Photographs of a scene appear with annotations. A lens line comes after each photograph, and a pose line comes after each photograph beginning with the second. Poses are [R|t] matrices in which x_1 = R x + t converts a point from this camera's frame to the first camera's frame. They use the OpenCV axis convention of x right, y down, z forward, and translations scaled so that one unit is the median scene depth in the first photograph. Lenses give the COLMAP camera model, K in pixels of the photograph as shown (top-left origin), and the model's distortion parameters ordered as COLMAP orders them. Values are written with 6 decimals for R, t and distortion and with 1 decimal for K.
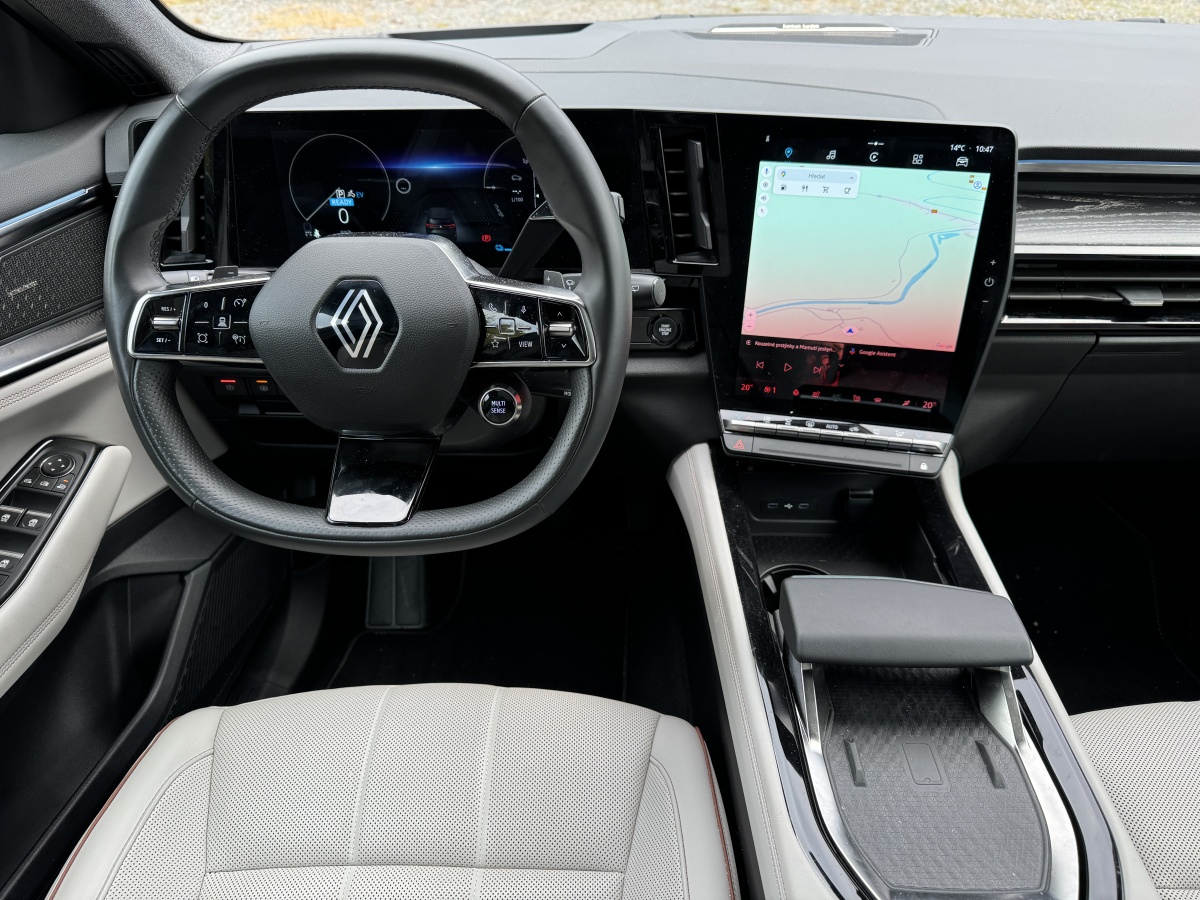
lens RADIAL K [[819.9, 0, 599.4], [0, 819.9, 456.3], [0, 0, 1]] dist [-0.034533, -0.007074]
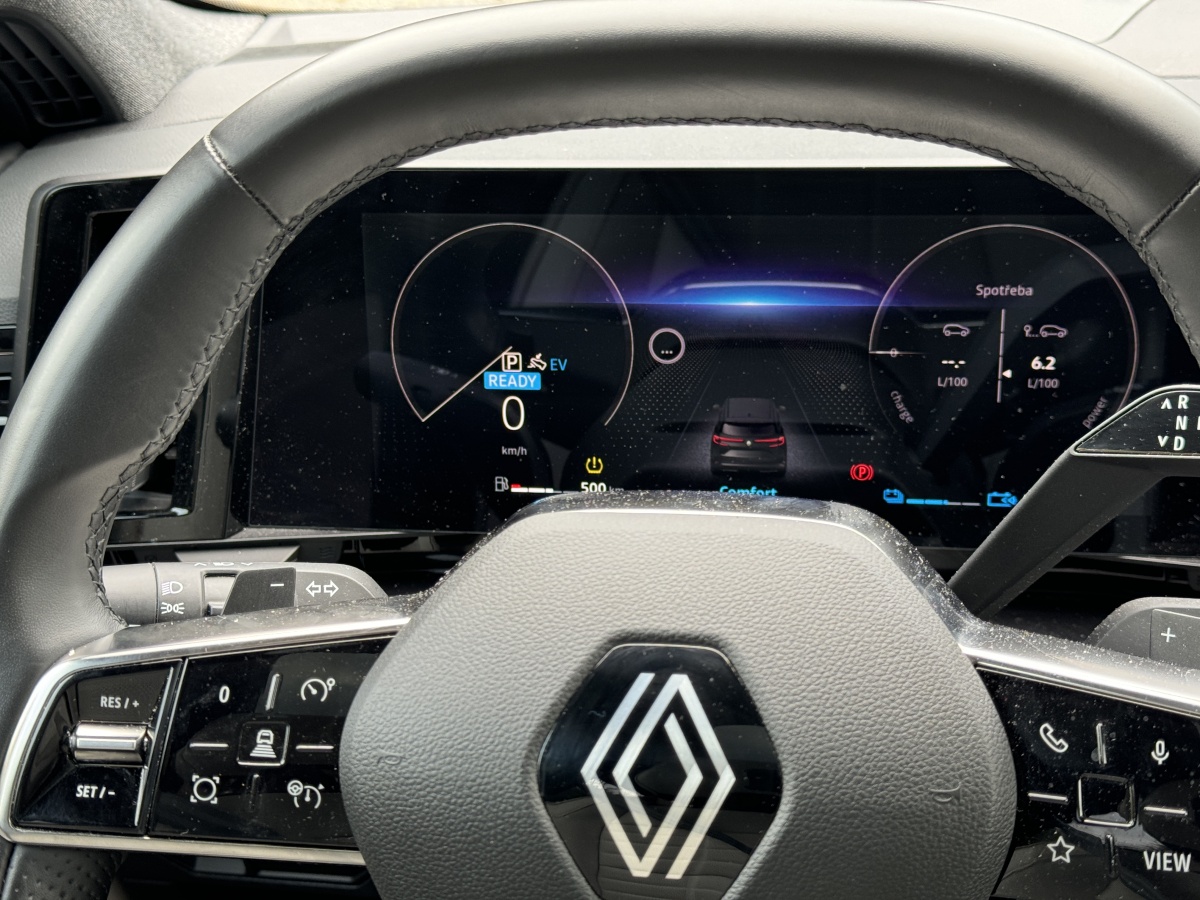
lens RADIAL K [[1687.4, 0, 599.8], [0, 1687.4, 447.4], [0, 0, 1]] dist [0.069505, 0.000000]
pose [[0.990239, 0.019528, -0.138007, -0.221639], [-0.049791, 0.974366, -0.219391, -0.137204], [0.130184, 0.224121, 0.965827, 0.280785]]
